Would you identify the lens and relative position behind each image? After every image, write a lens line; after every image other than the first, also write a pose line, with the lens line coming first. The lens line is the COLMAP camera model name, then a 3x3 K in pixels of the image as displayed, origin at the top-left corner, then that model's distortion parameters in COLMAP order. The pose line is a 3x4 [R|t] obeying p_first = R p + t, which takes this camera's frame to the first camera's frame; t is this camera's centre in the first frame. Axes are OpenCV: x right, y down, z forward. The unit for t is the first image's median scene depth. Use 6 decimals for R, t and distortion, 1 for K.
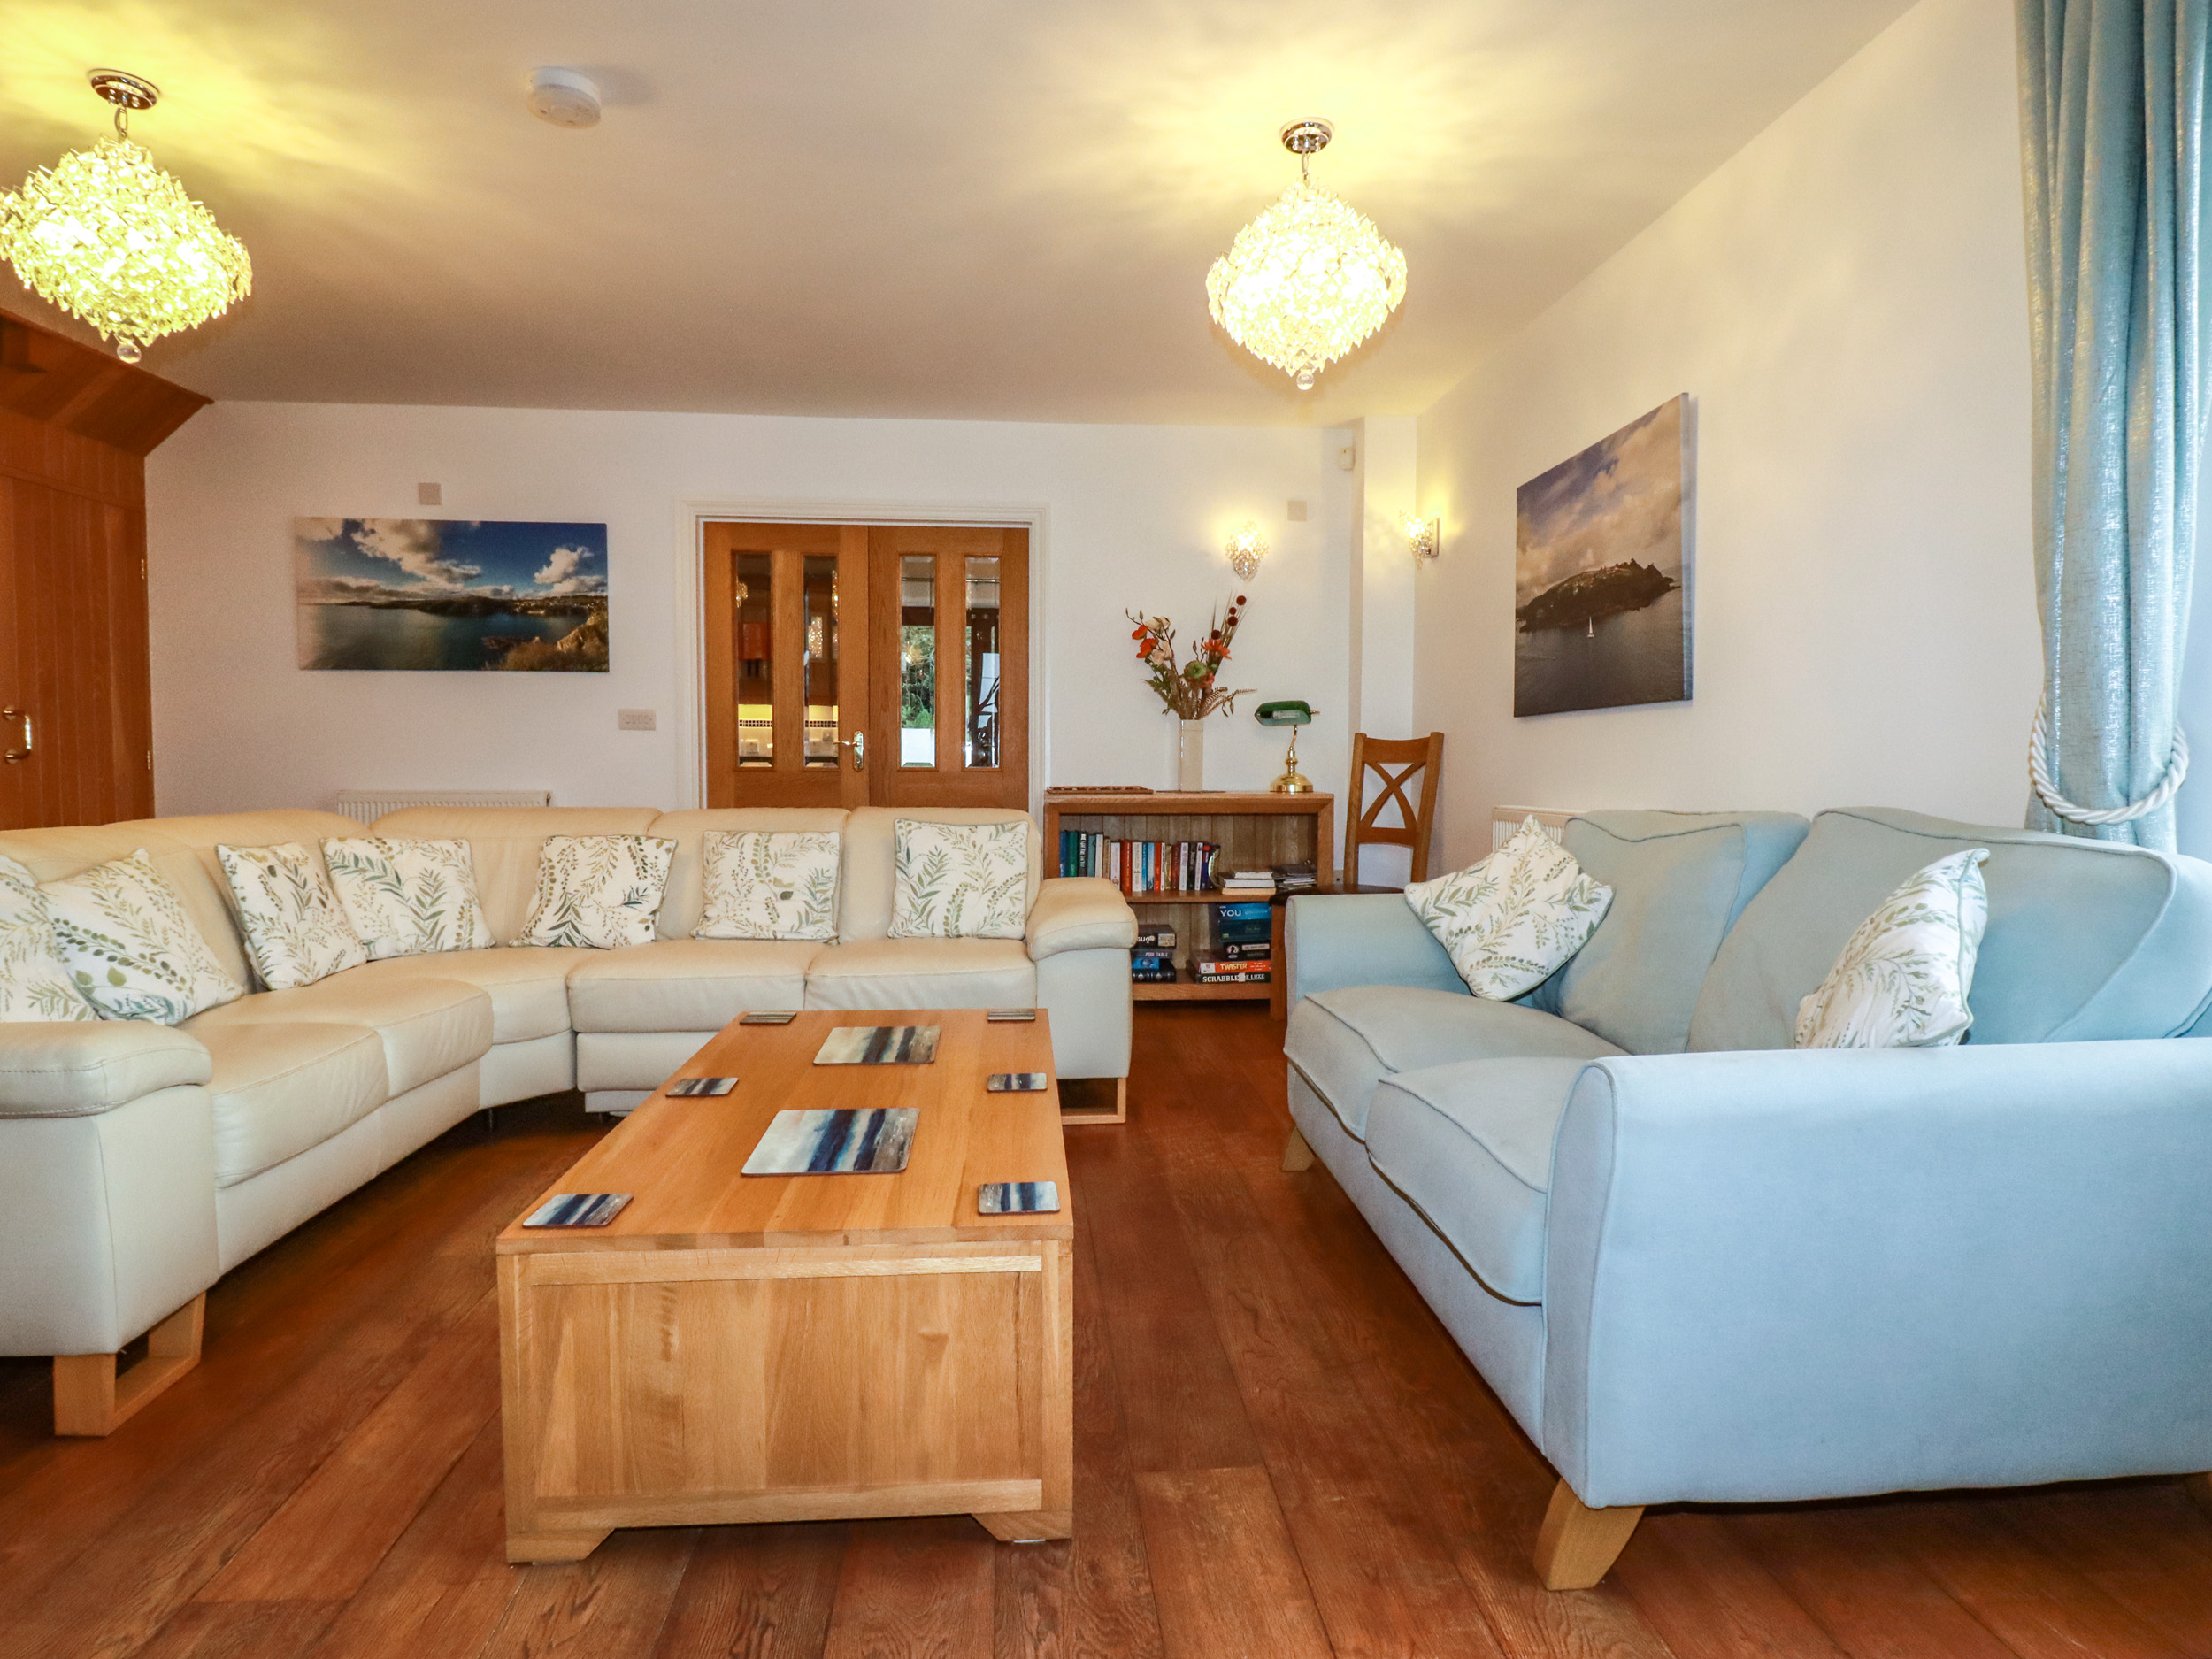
lens RADIAL K [[1195.4, 0, 1108.5], [0, 1195.4, 828.8], [0, 0, 1]] dist [-0.001211, -0.016664]
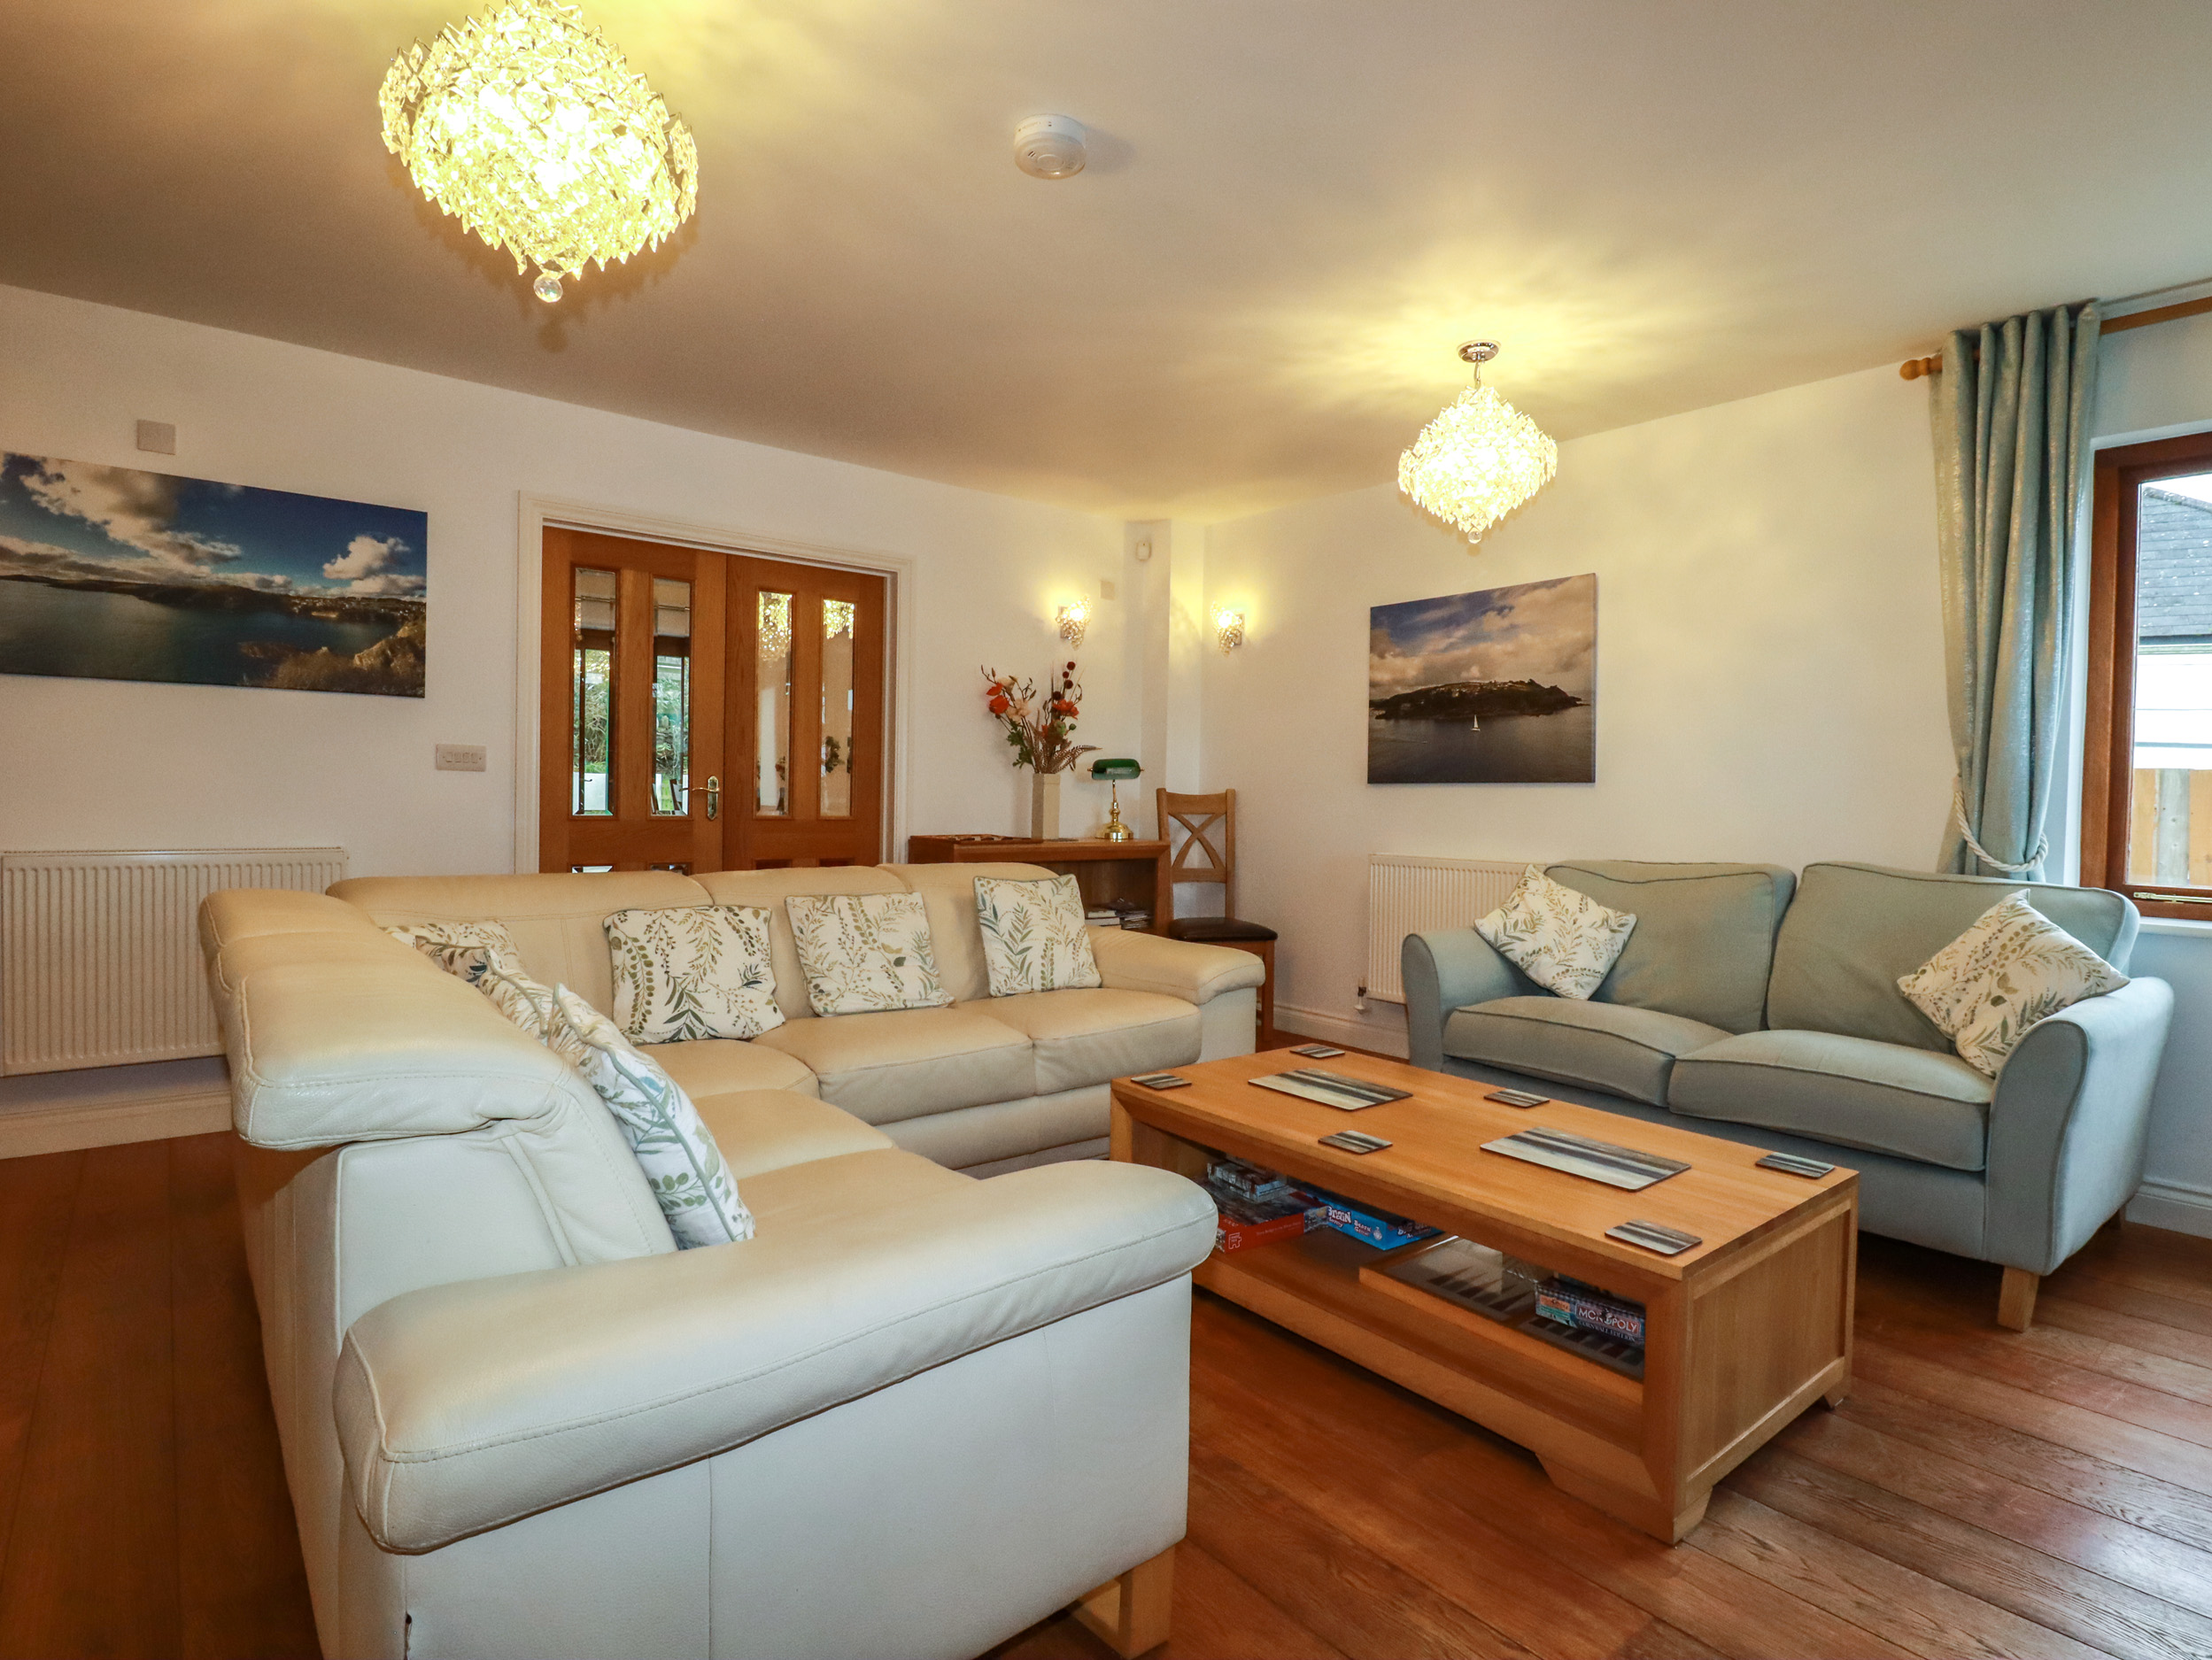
lens RADIAL K [[1151.2, 0, 1106.0], [0, 1151.2, 830.0], [0, 0, 1]] dist [0.001861, -0.017710]
pose [[0.821139, -0.006016, 0.570697, -0.494522], [0.017051, 0.999757, -0.013995, -0.025058], [-0.570474, 0.021223, 0.821041, 0.115561]]
